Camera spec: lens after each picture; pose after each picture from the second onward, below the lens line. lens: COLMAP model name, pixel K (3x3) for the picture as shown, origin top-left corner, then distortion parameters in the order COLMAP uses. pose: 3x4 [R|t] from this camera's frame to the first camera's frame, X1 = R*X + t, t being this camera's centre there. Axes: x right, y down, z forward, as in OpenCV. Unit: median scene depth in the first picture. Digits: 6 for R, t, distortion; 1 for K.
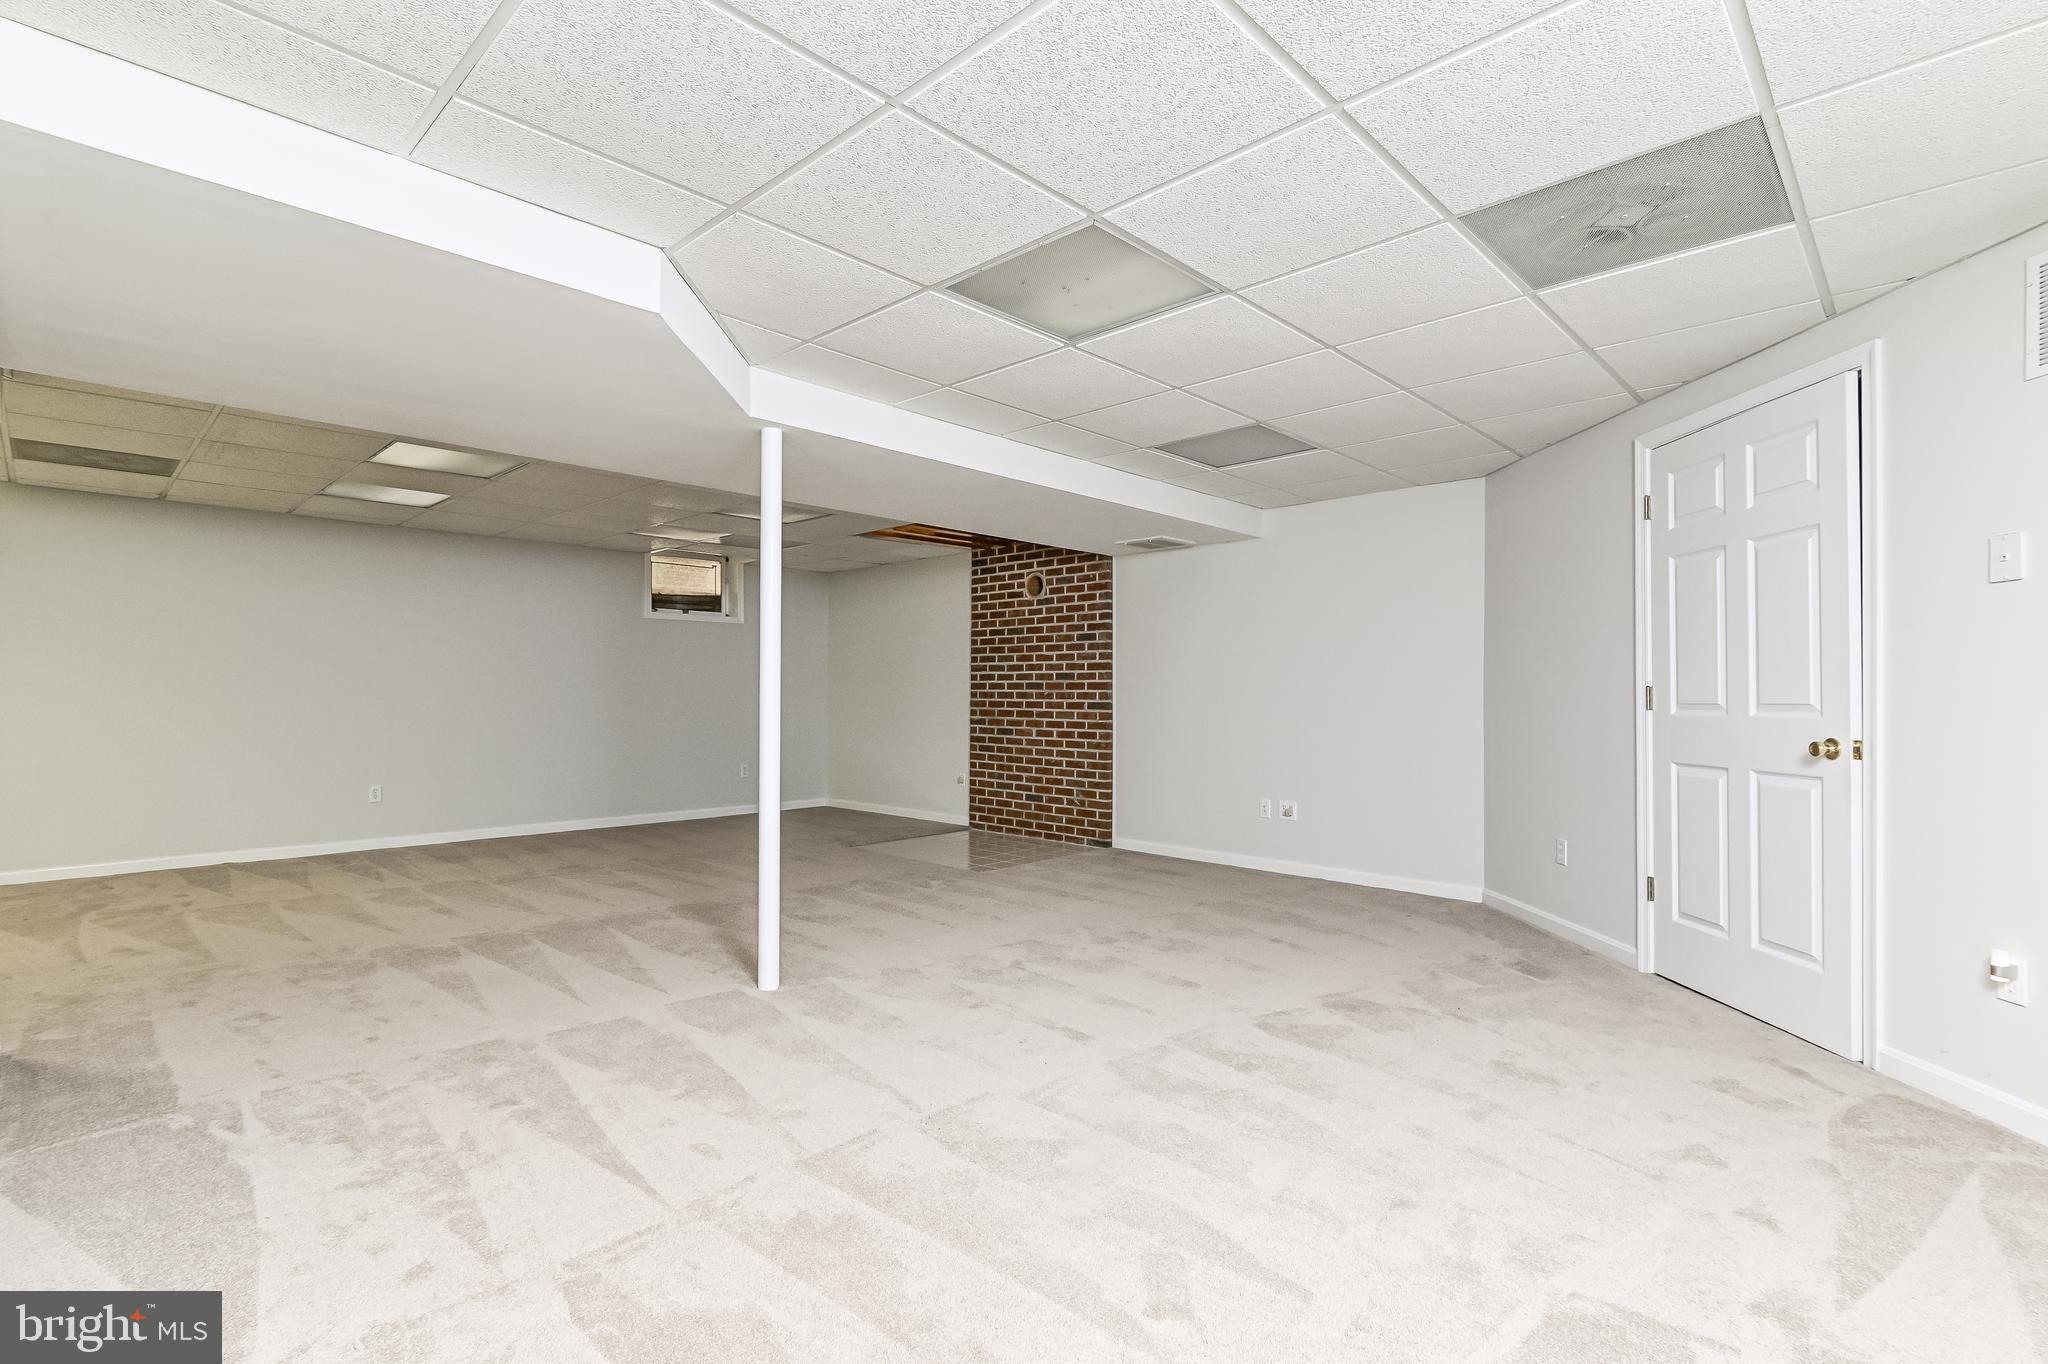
lens RADIAL K [[964.8, 0, 1021.3], [0, 964.8, 686.9], [0, 0, 1]] dist [0.001174, 0.000267]
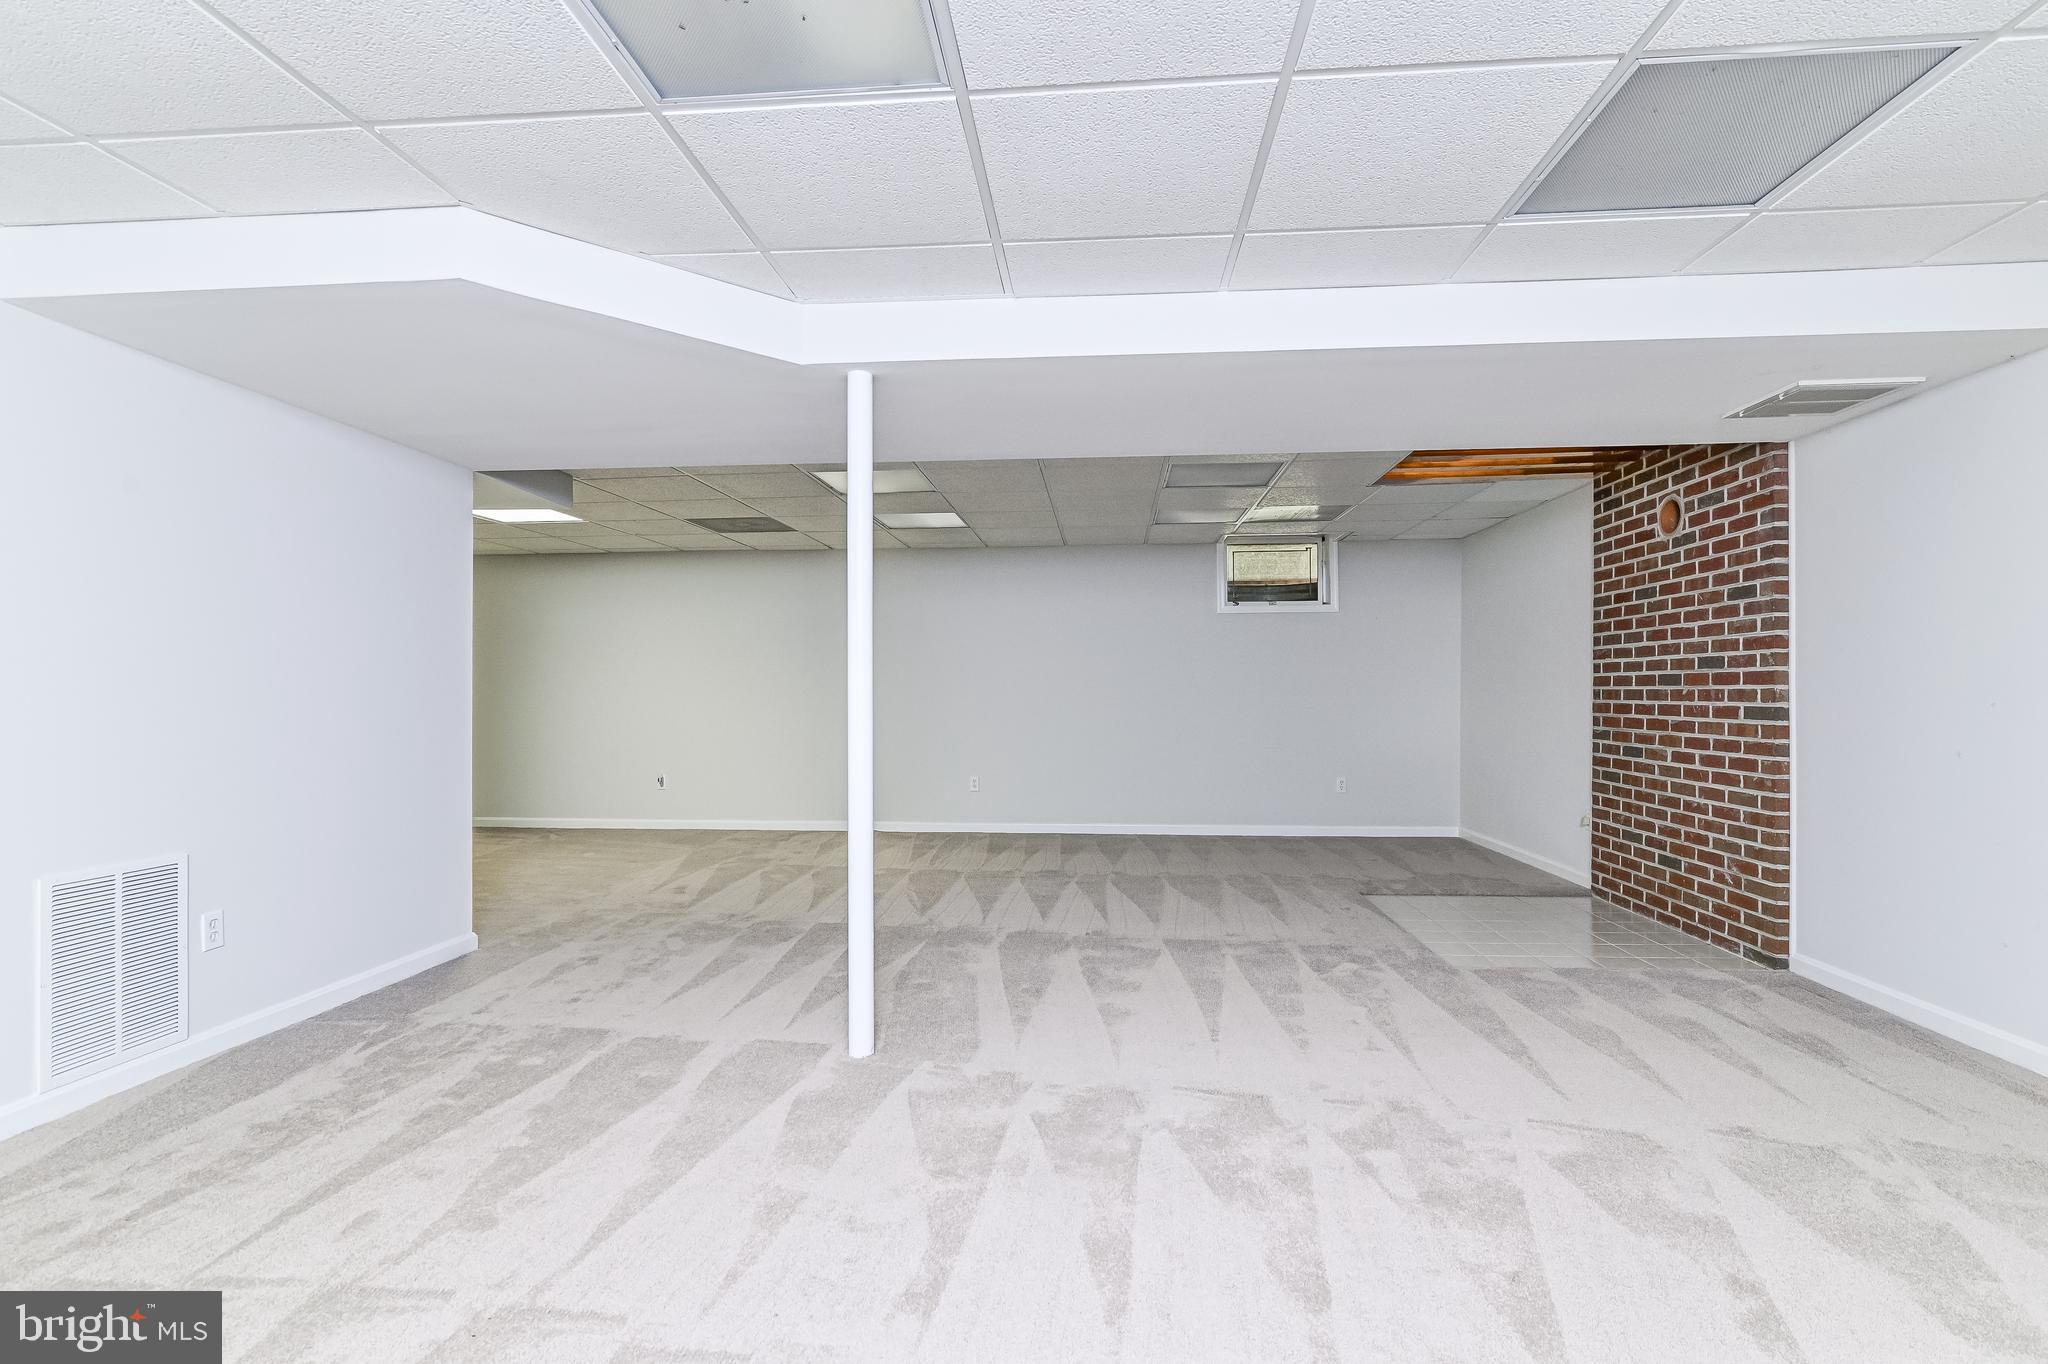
lens RADIAL K [[964.8, 0, 1019.0], [0, 964.8, 690.3], [0, 0, 1]] dist [0.001174, 0.000267]
pose [[0.630291, -0.006994, -0.776328, 0.238210], [0.009965, 0.999950, -0.000919, 0.002383], [0.776295, -0.007157, 0.630329, 0.302028]]
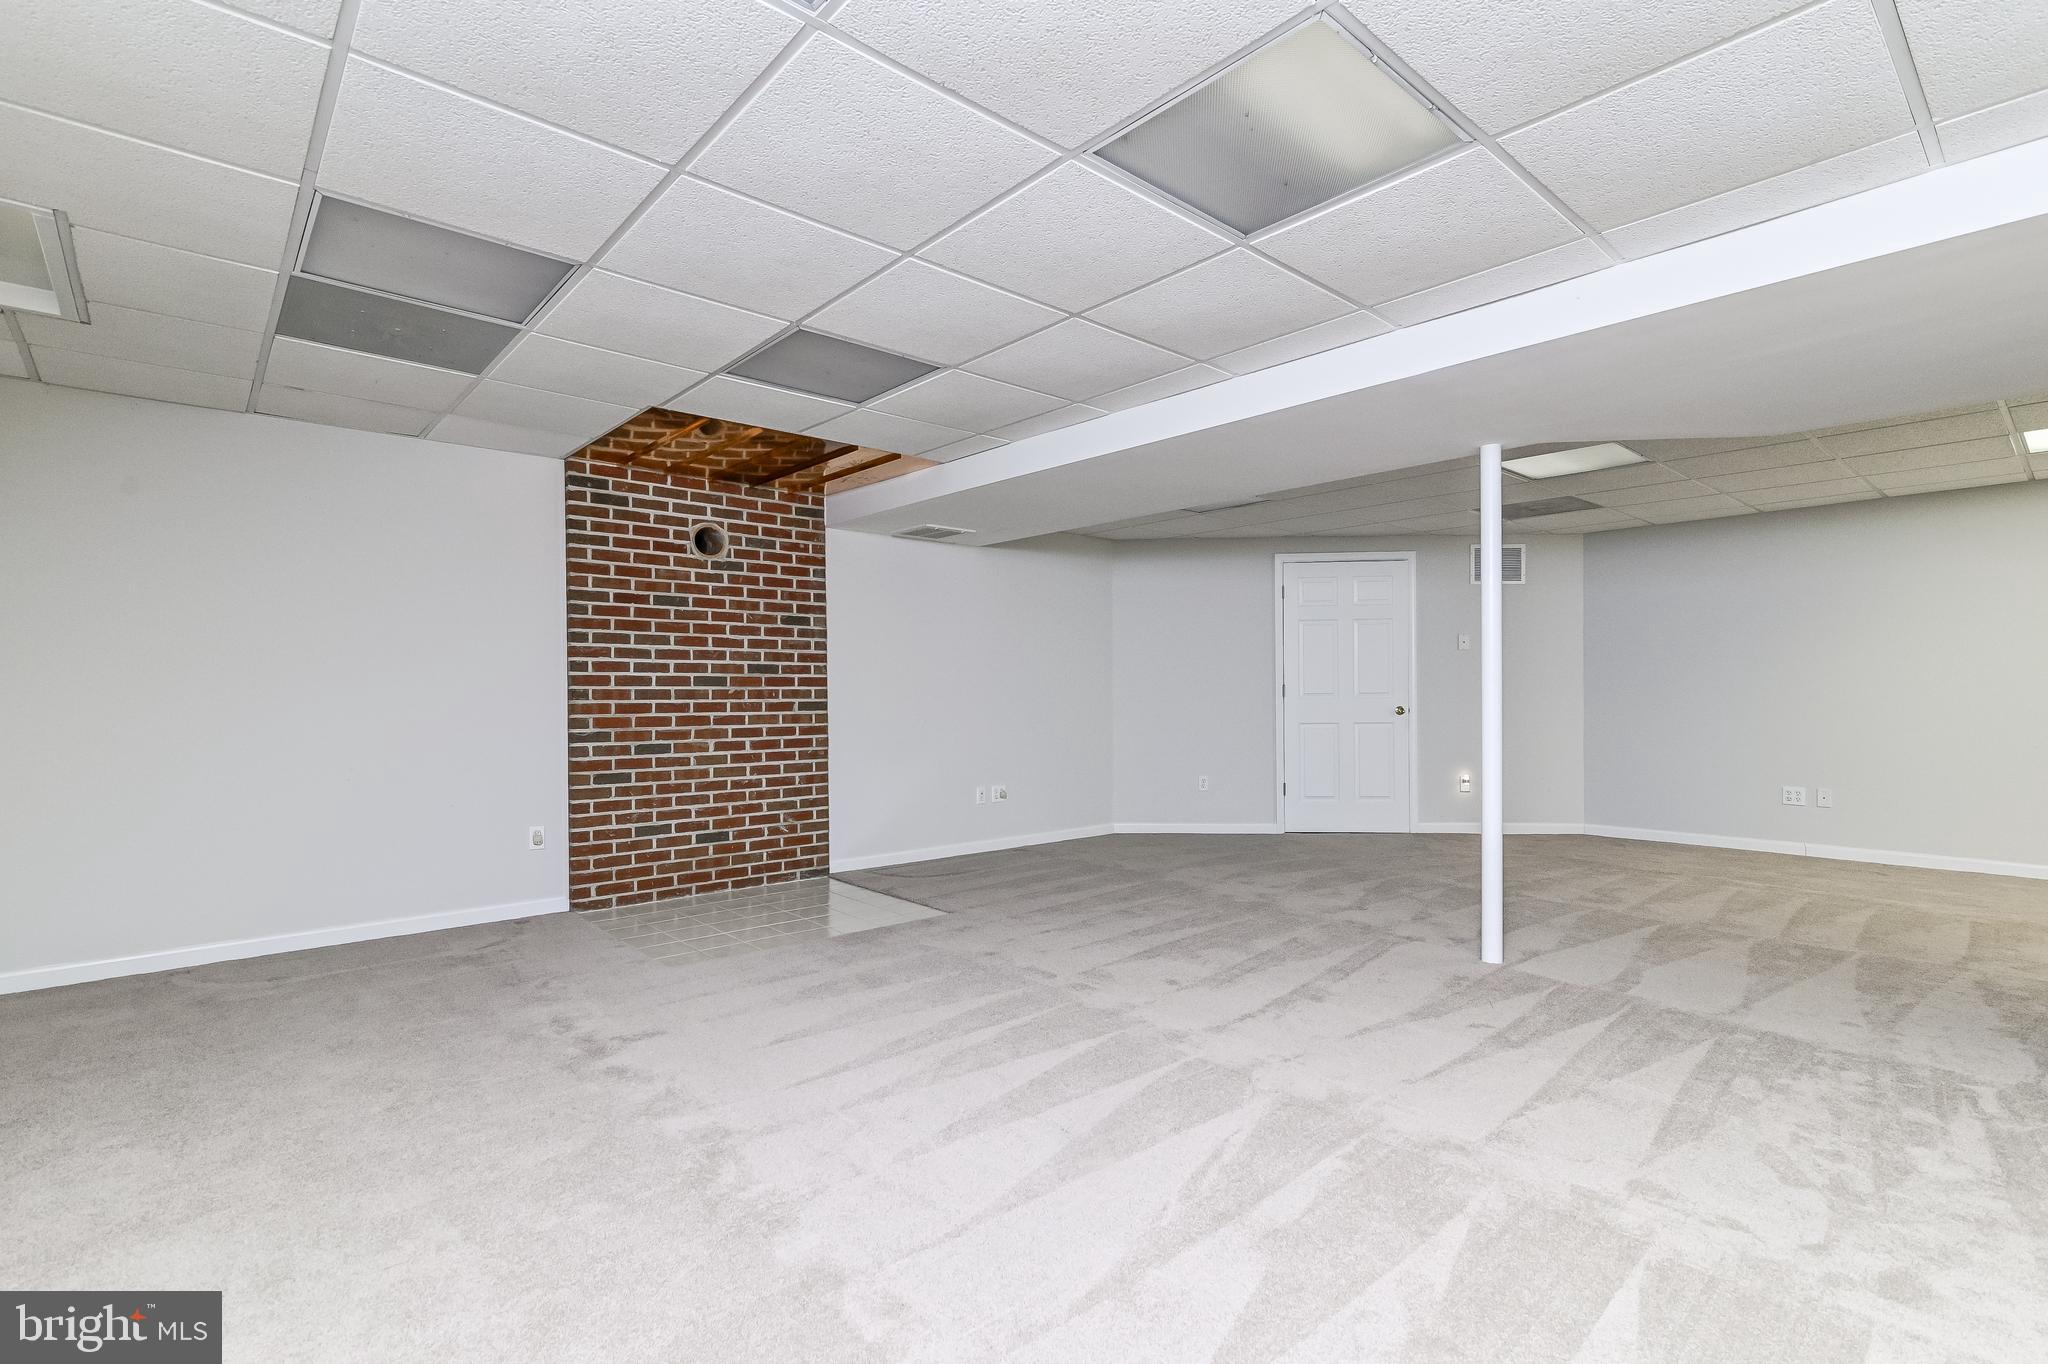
lens RADIAL K [[964.8, 0, 1027.4], [0, 964.8, 683.6], [0, 0, 1]] dist [0.001174, 0.000267]
pose [[0.079934, 0.005764, 0.996783, -0.707000], [-0.002101, 0.999982, -0.005614, 0.004587], [-0.996798, -0.001646, 0.079945, 0.734495]]
